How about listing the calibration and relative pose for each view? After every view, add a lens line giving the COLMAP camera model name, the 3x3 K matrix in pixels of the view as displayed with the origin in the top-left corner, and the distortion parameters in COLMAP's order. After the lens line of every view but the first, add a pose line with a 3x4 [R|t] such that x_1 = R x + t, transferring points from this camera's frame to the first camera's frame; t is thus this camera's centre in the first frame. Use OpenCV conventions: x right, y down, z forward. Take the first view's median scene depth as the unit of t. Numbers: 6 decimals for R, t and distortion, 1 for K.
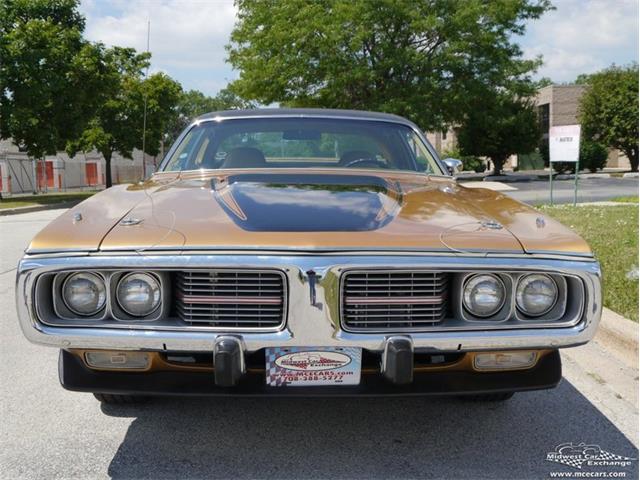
lens RADIAL K [[740.2, 0, 328.7], [0, 740.2, 241.7], [0, 0, 1]] dist [-0.016095, -0.010409]
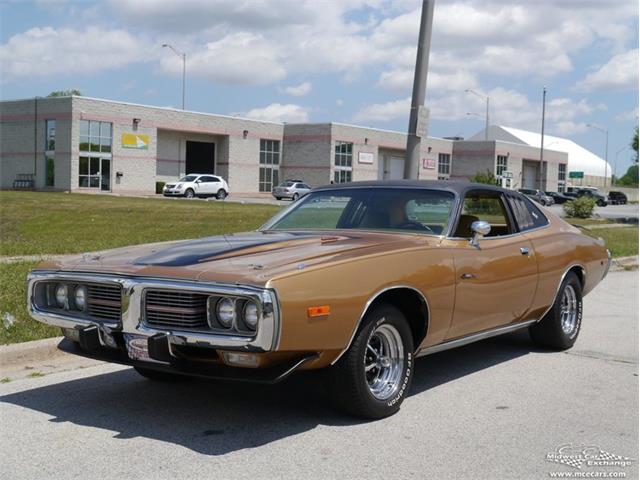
lens RADIAL K [[801.1, 0, 327.6], [0, 801.1, 238.5], [0, 0, 1]] dist [-0.062365, 0.064611]
pose [[0.794977, 0.013104, -0.606498, 1.357756], [-0.071417, 0.994836, -0.072117, 0.026532], [0.602421, 0.100645, 0.791808, -0.165646]]
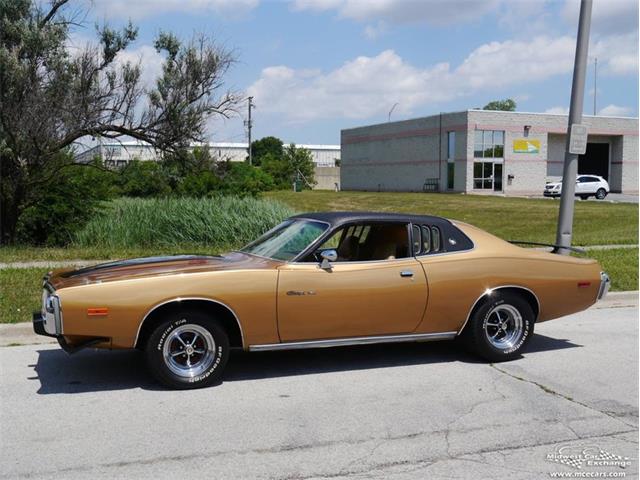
lens RADIAL K [[729.5, 0, 333.1], [0, 729.5, 239.1], [0, 0, 1]] dist [-0.034195, 0.006911]
pose [[0.349520, 0.029854, -0.936453, 2.695307], [-0.108398, 0.994069, -0.008768, -0.243897], [0.930637, 0.104574, 0.350683, 1.007376]]
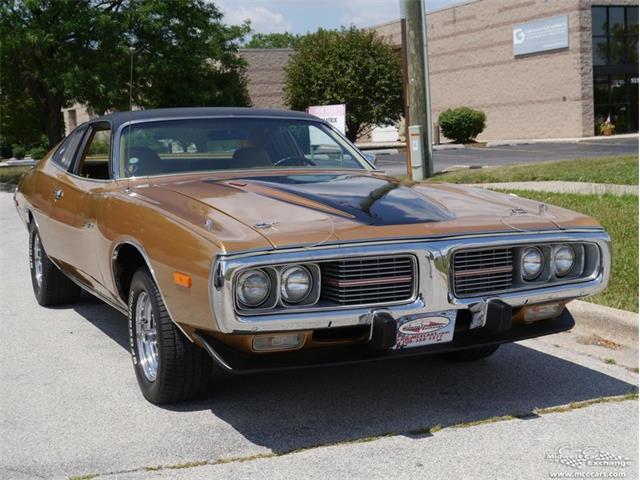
lens RADIAL K [[944.9, 0, 333.3], [0, 944.9, 239.1], [0, 0, 1]] dist [-0.069347, 0.183036]
pose [[0.916058, -0.068200, 0.395204, -0.795559], [0.070145, 0.997491, 0.009545, -0.012378], [-0.394863, 0.018977, 0.918544, -0.426891]]
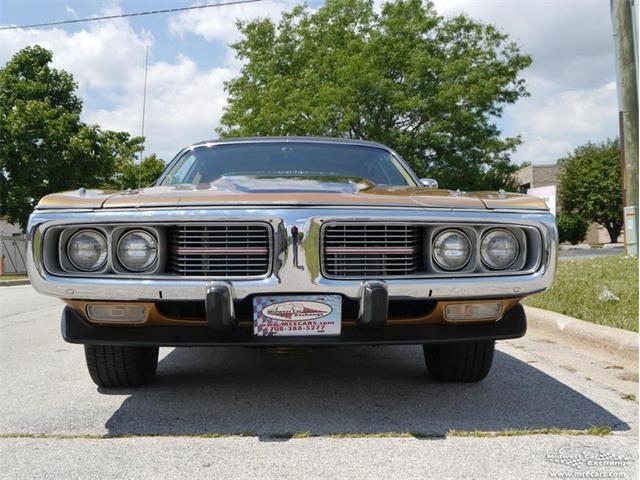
lens RADIAL K [[733.1, 0, 328.9], [0, 733.1, 241.3], [0, 0, 1]] dist [-0.042836, 0.064740]
pose [[0.999803, -0.012594, 0.015316, 0.010637], [0.014288, 0.993141, -0.116046, 0.186255], [-0.013749, 0.116242, 0.993126, -0.082128]]
